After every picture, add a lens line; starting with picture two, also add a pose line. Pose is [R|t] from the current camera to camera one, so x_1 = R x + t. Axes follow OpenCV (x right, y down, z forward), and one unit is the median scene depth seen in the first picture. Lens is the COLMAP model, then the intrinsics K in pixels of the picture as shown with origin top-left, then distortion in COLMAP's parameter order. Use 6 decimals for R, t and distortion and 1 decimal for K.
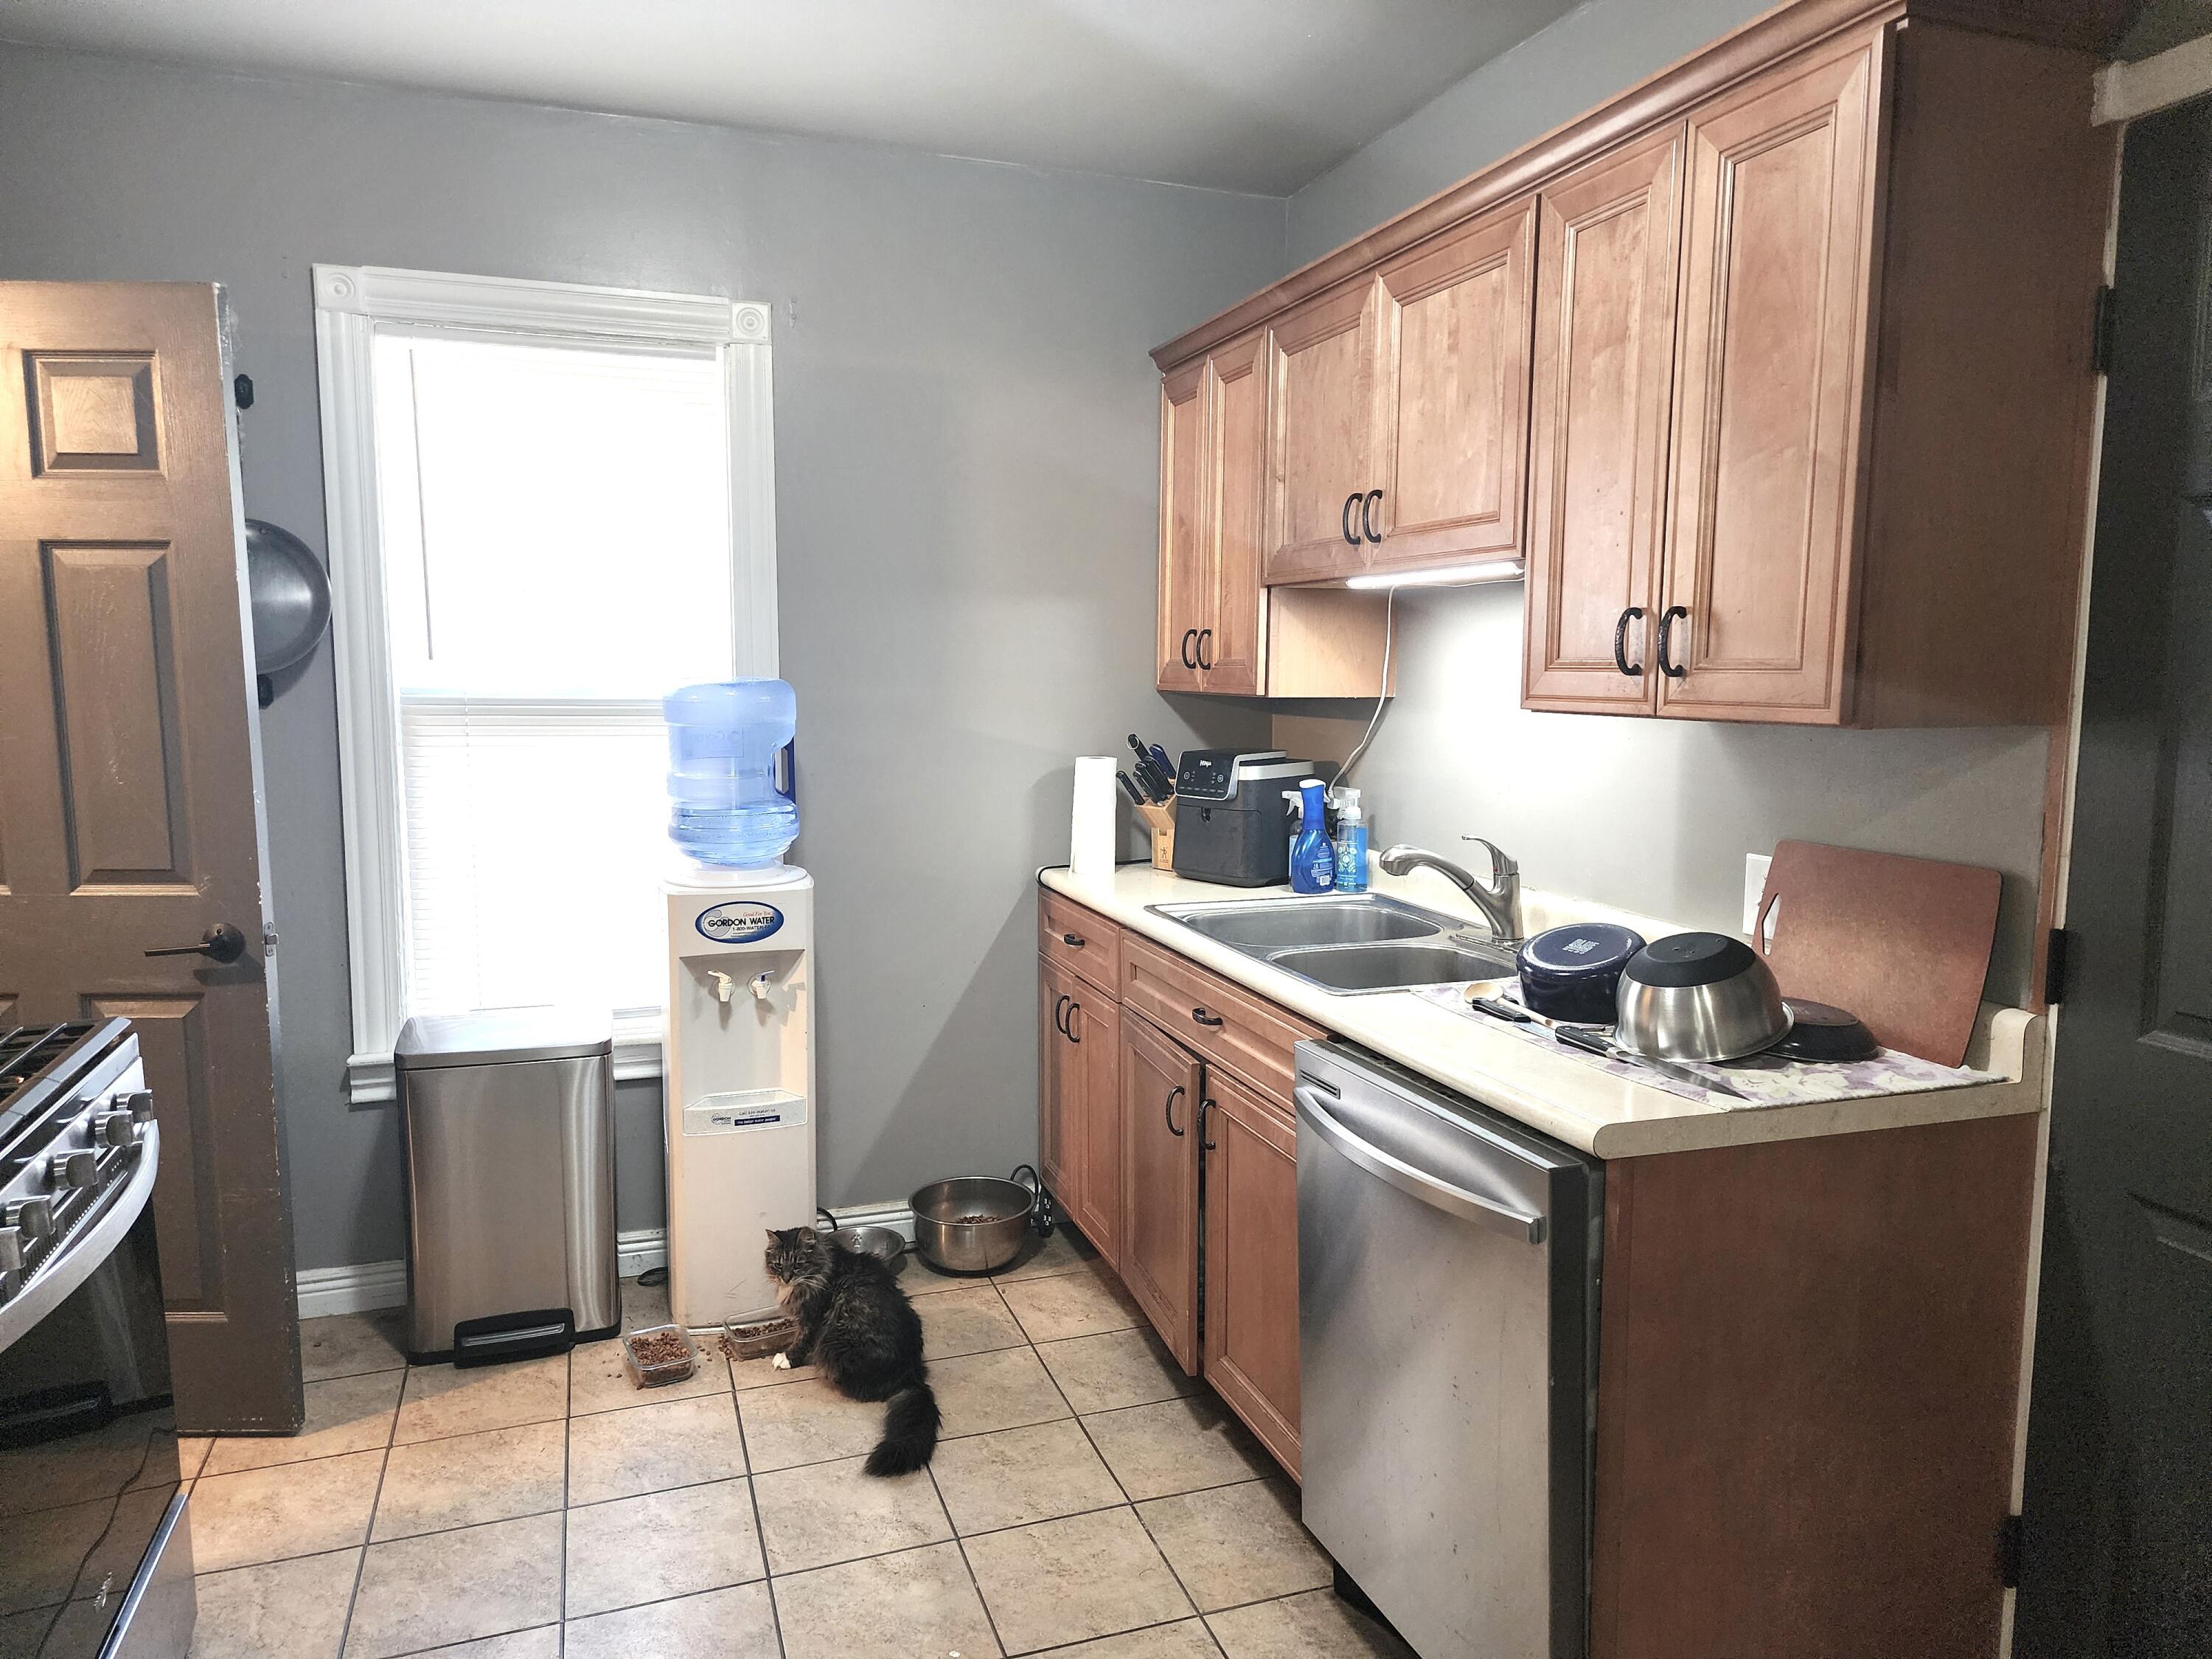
lens RADIAL K [[1476.8, 0, 1106.3], [0, 1476.8, 836.7], [0, 0, 1]] dist [0.022324, -0.028632]
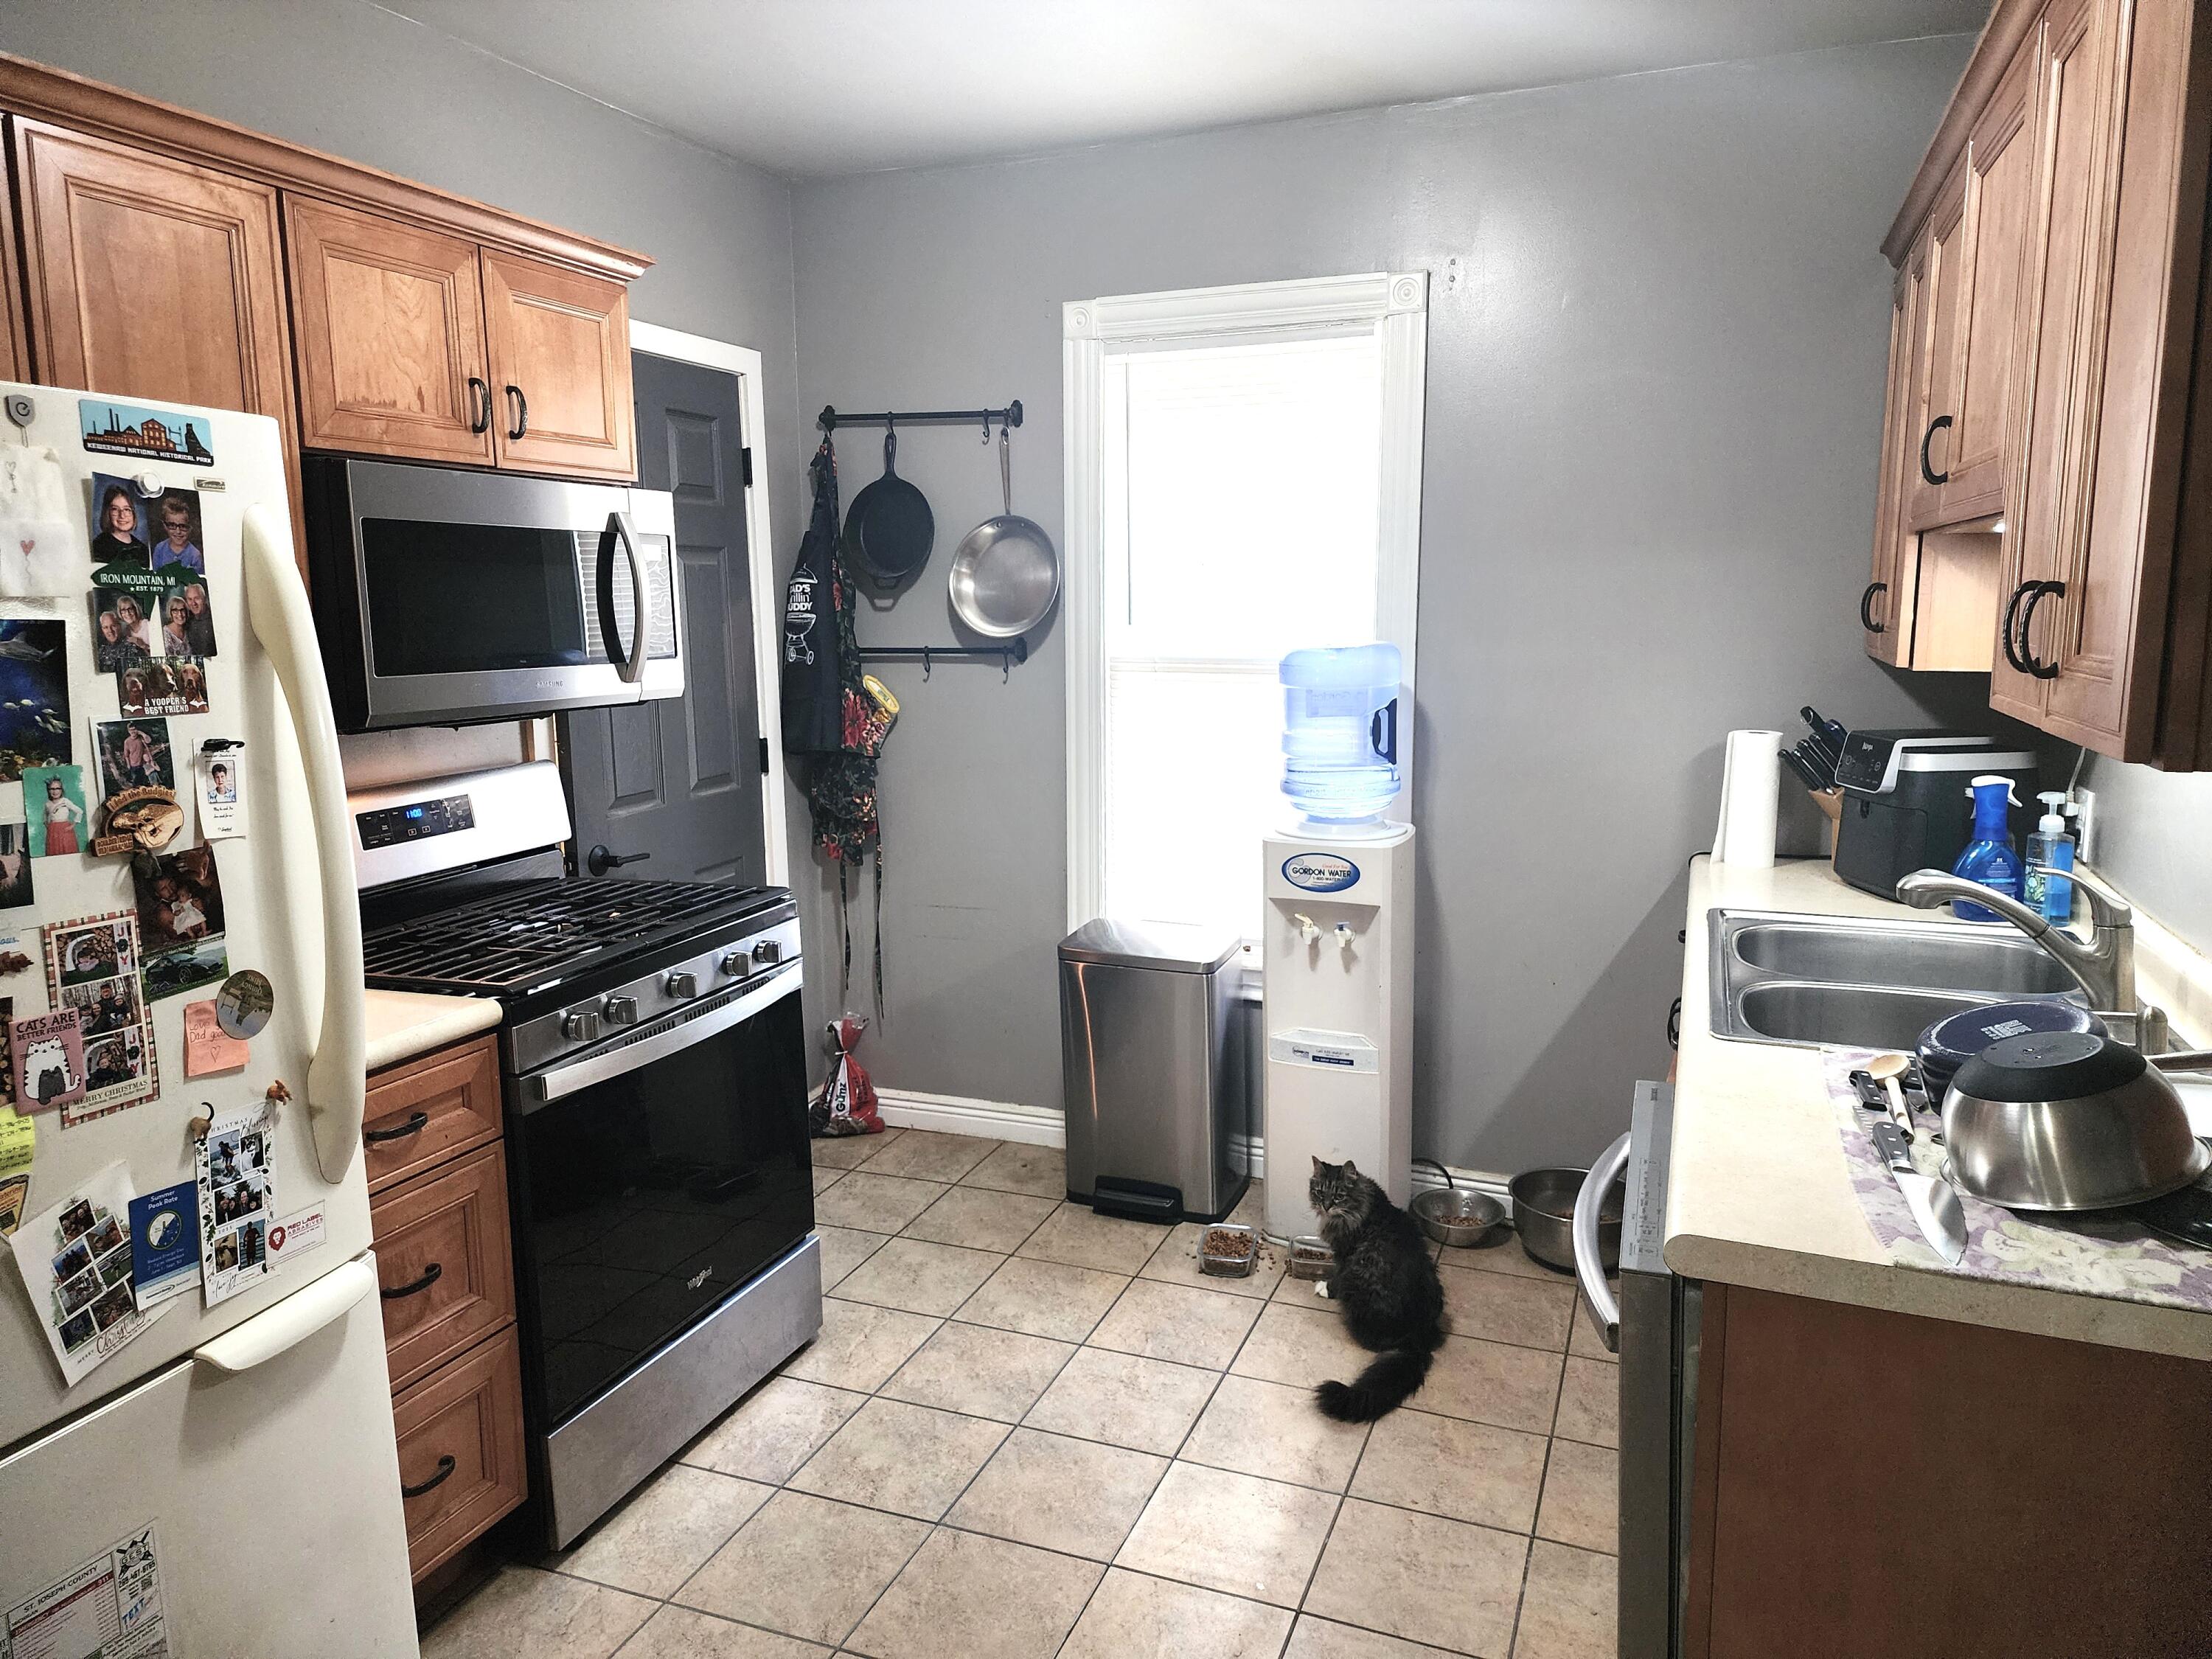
lens RADIAL K [[1476.8, 0, 1090.6], [0, 1476.8, 813.2], [0, 0, 1]] dist [0.022324, -0.028632]
pose [[0.743681, 0.086751, -0.662883, 0.326271], [-0.069579, 0.996204, 0.052312, -0.028217], [0.664904, 0.007220, 0.746894, 0.095496]]
